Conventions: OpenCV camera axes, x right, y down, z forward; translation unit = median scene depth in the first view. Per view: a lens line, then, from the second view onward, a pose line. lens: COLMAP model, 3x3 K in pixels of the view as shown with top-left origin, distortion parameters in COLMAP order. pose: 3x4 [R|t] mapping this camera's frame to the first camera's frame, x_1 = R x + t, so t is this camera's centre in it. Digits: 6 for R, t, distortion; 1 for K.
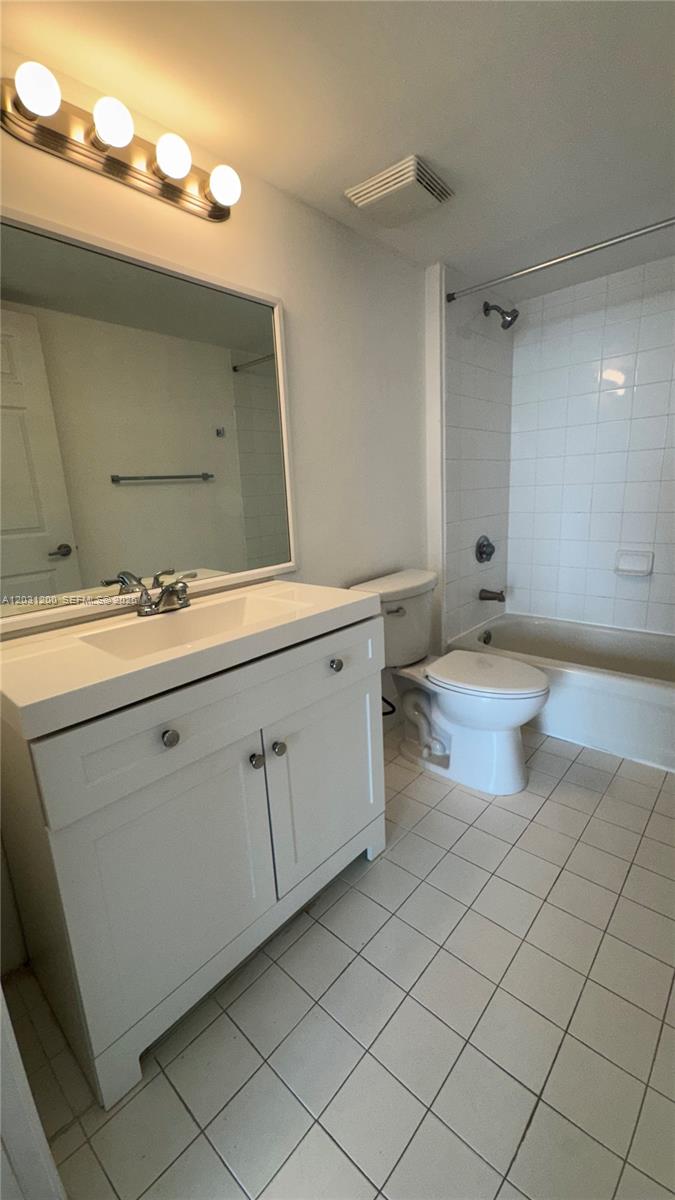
lens RADIAL K [[470.9, 0, 337.5], [0, 470.9, 600.0], [0, 0, 1]] dist [0.009708, 0.000046]
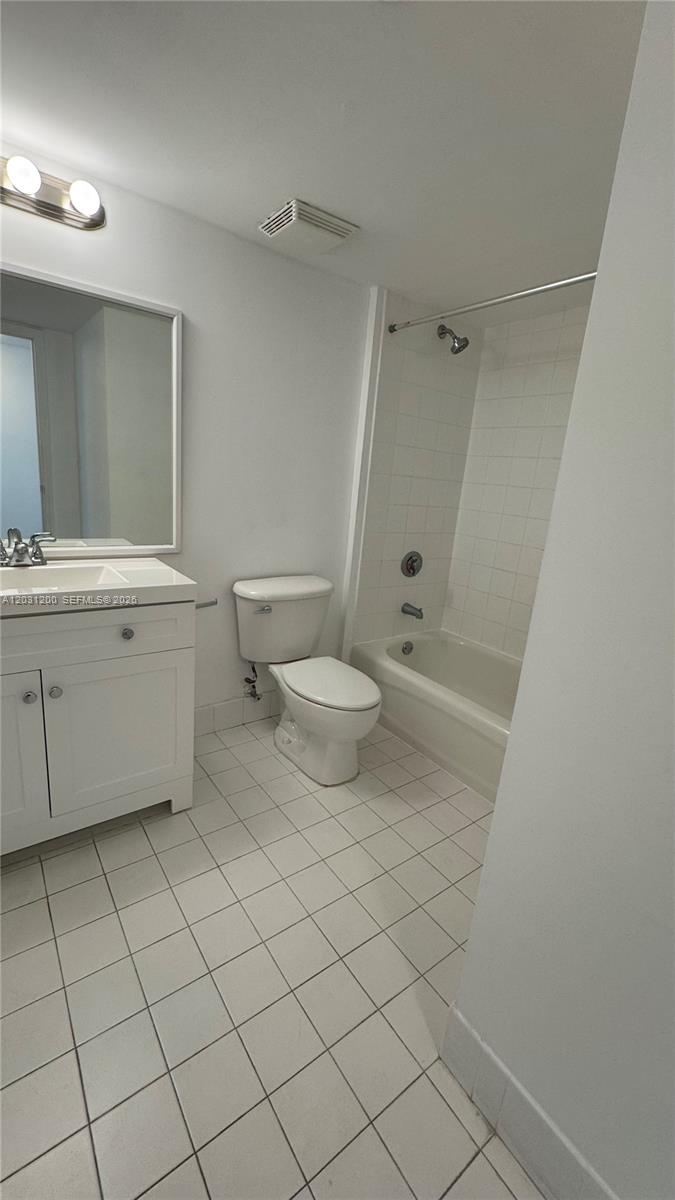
lens RADIAL K [[474.6, 0, 337.5], [0, 474.6, 600.0], [0, 0, 1]] dist [-0.001352, -0.000167]
pose [[0.969796, 0.178977, -0.165720, 0.425697], [-0.175678, 0.983844, 0.034481, -0.049404], [0.169214, -0.004327, 0.985570, -0.058912]]
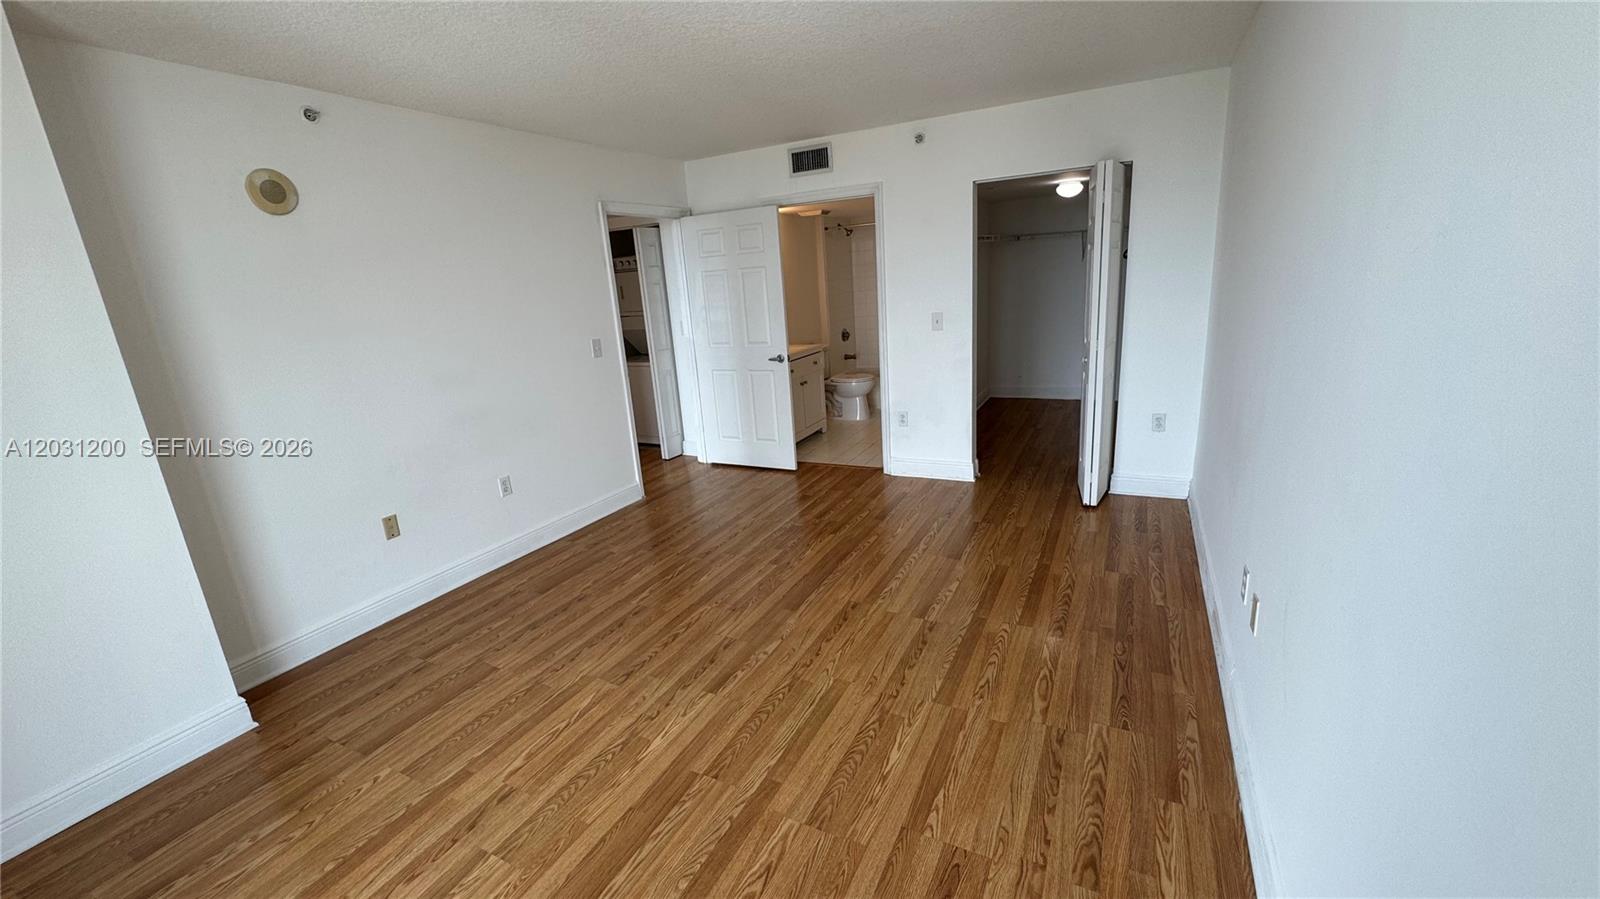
lens RADIAL K [[632.9, 0, 800.0], [0, 632.9, 449.5], [0, 0, 1]] dist [-0.001352, -0.000167]
pose [[0.960716, -0.083015, 0.264827, -0.852139], [0.078175, 0.996524, 0.028786, 0.385772], [-0.266296, -0.006953, 0.963866, -2.117313]]
